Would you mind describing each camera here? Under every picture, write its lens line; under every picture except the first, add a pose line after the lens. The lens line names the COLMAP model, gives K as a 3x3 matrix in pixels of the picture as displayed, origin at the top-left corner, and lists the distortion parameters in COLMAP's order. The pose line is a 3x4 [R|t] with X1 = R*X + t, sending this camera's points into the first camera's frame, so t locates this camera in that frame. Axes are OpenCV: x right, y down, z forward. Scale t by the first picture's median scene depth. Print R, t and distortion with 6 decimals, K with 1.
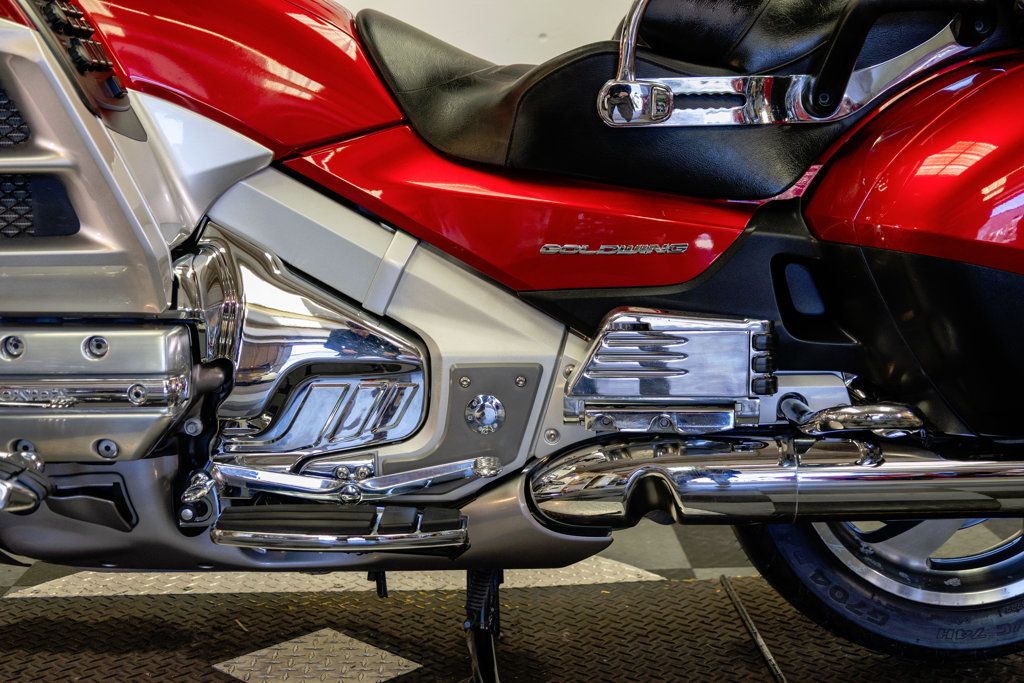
lens RADIAL K [[1453.0, 0, 533.4], [0, 1453.0, 357.0], [0, 0, 1]] dist [0.043271, -0.086927]
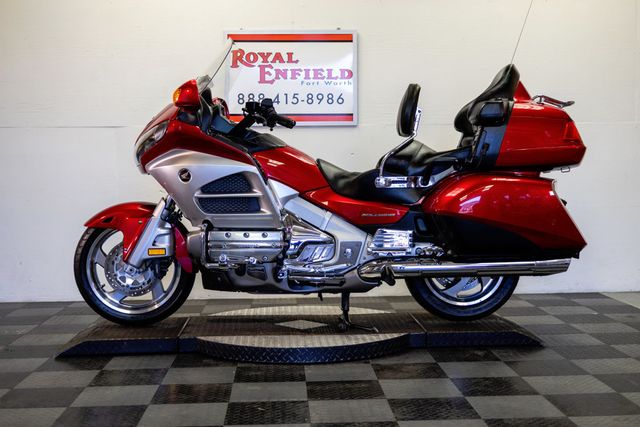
lens RADIAL K [[907.6, 0, 320.0], [0, 907.6, 213.5], [0, 0, 1]] dist [0.015461, 0.004219]
pose [[0.999876, 0.005456, 0.014791, -0.156392], [-0.003729, 0.993432, -0.114366, 0.228088], [-0.015318, 0.114297, 0.993329, -1.669213]]
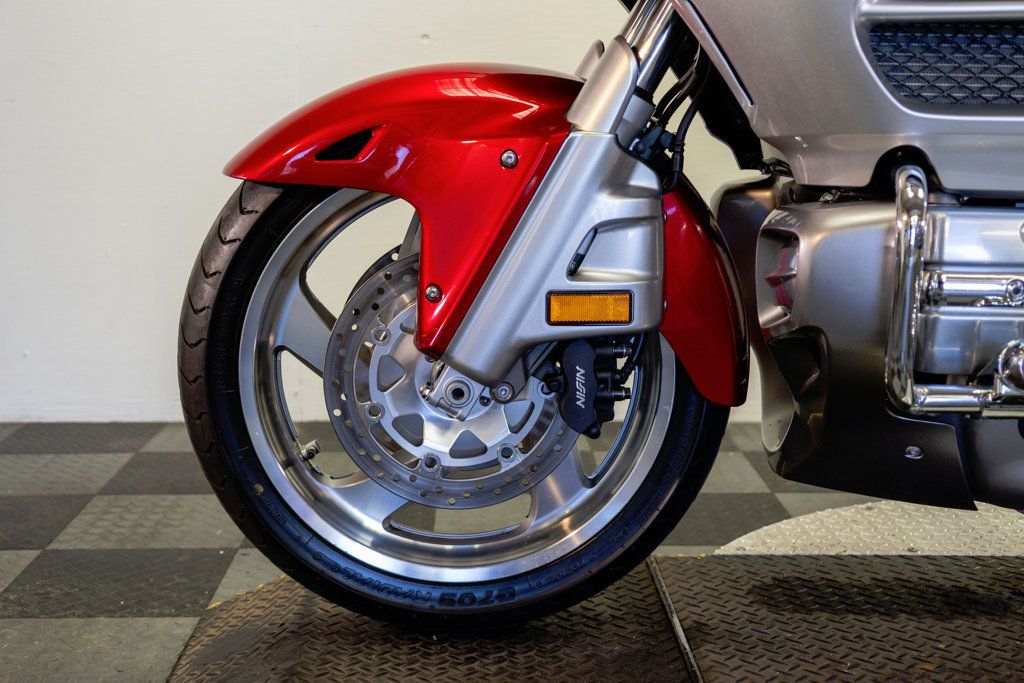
lens RADIAL K [[1453.0, 0, 533.4], [0, 1453.0, 357.0], [0, 0, 1]] dist [0.043271, -0.086927]
pose [[0.999768, 0.019629, -0.008906, -0.626680], [-0.019511, 0.999725, 0.013043, 0.051982], [0.009159, -0.012866, 0.999875, 0.166126]]
